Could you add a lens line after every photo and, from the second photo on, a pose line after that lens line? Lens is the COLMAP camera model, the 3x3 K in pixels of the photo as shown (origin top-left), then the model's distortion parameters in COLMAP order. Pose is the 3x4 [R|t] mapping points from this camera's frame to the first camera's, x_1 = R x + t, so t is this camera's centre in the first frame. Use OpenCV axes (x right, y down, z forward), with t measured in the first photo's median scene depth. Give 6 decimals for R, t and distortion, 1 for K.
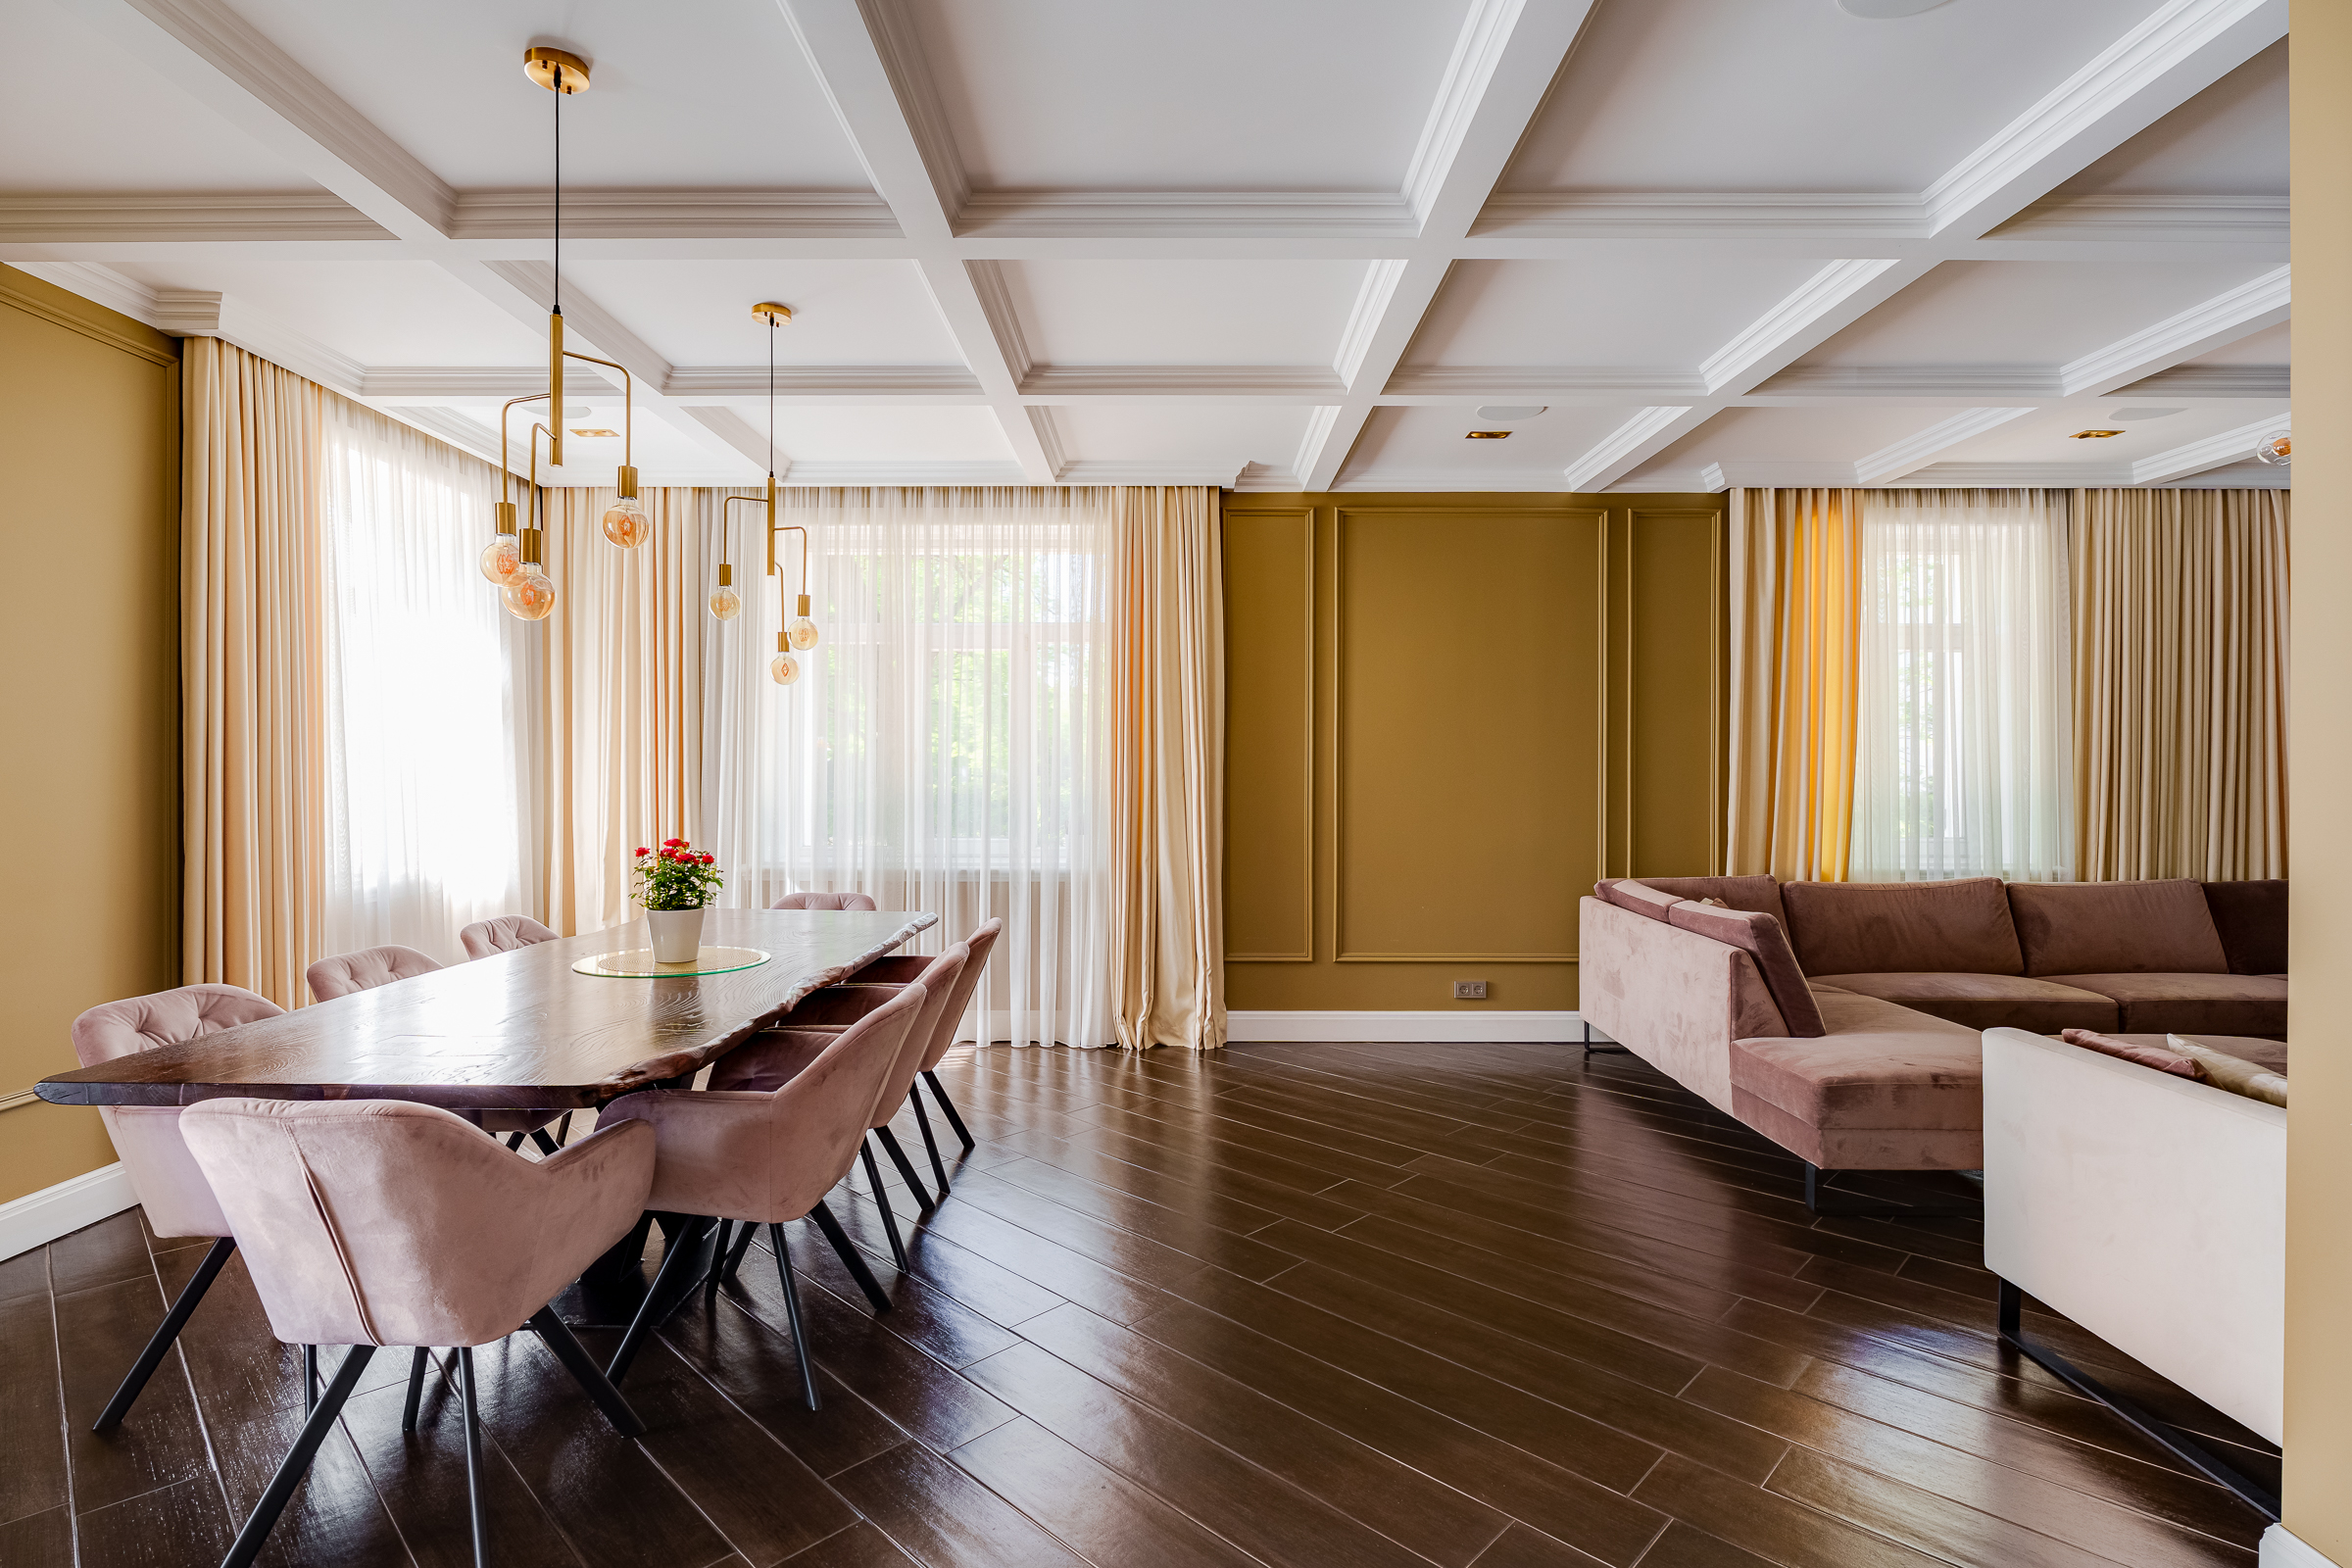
lens RADIAL K [[1014.0, 0, 1268.6], [0, 1014.0, 780.9], [0, 0, 1]] dist [-0.015809, 0.000093]
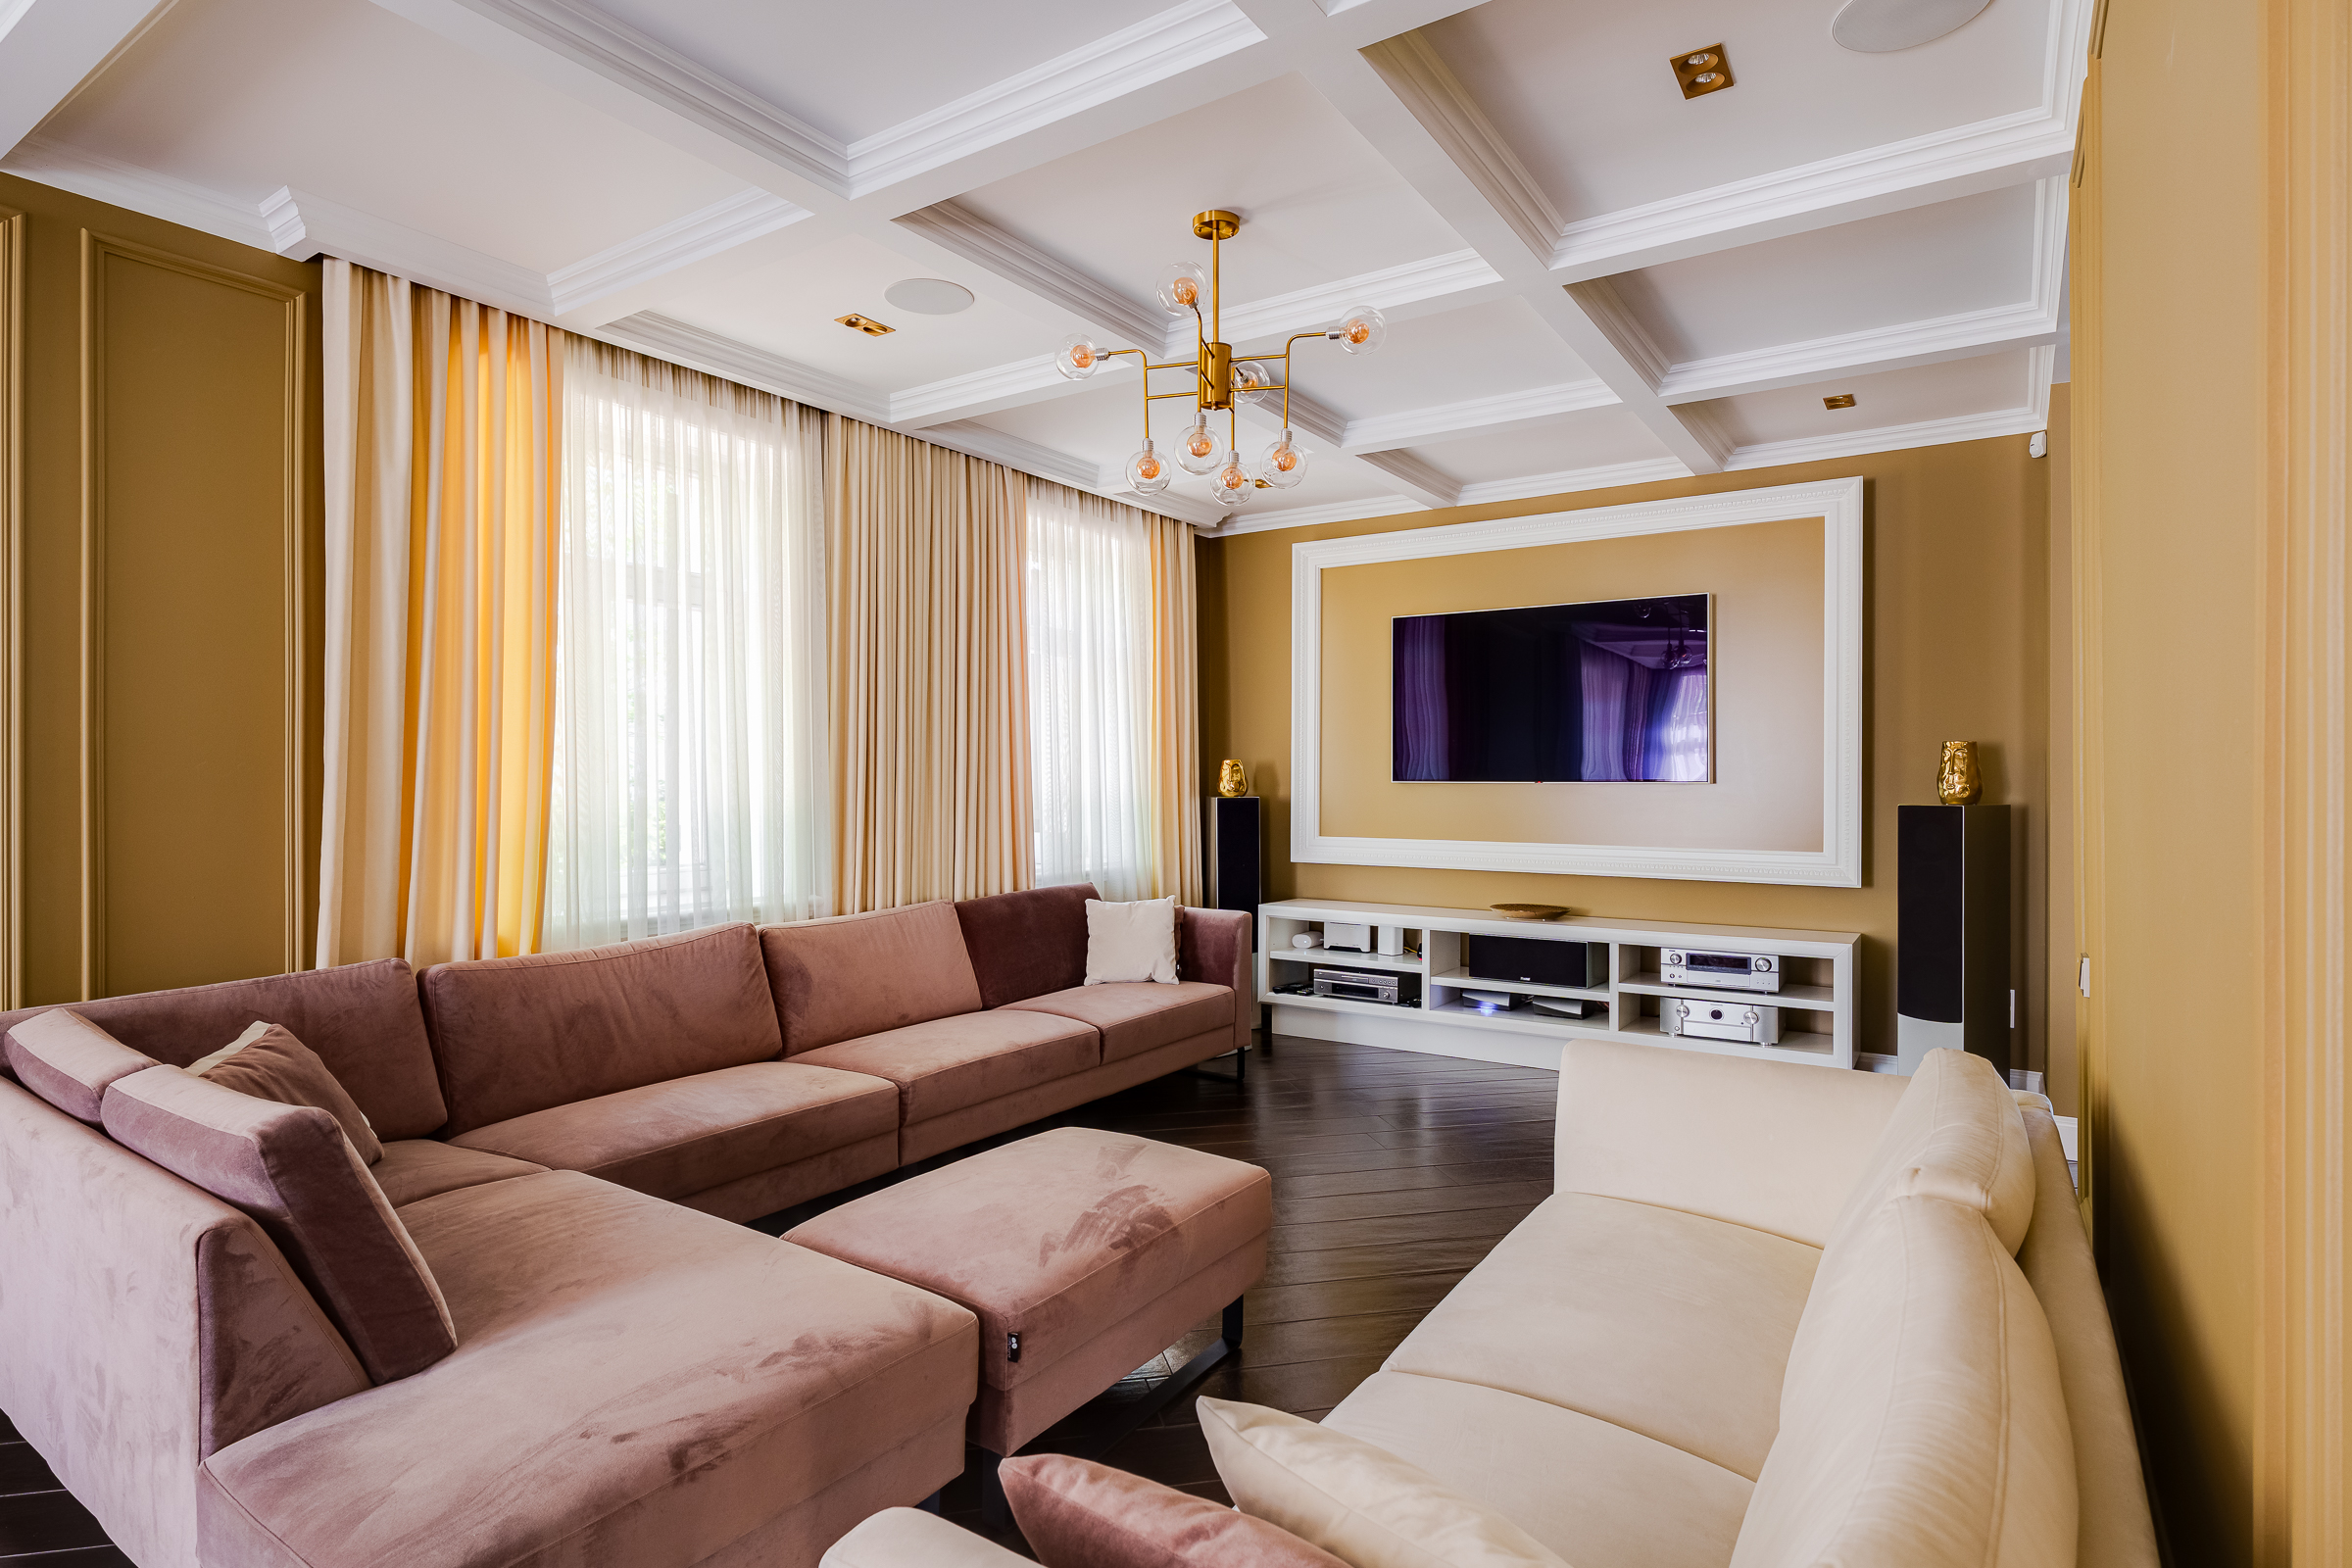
lens RADIAL K [[1213.2, 0, 1142.3], [0, 1213.2, 777.4], [0, 0, 1]] dist [0.031999, 0.000042]
pose [[0.574331, 0.000692, 0.818623, 0.170120], [0.004273, 0.999983, -0.003843, -0.002829], [-0.818612, 0.005705, 0.574319, 0.262989]]
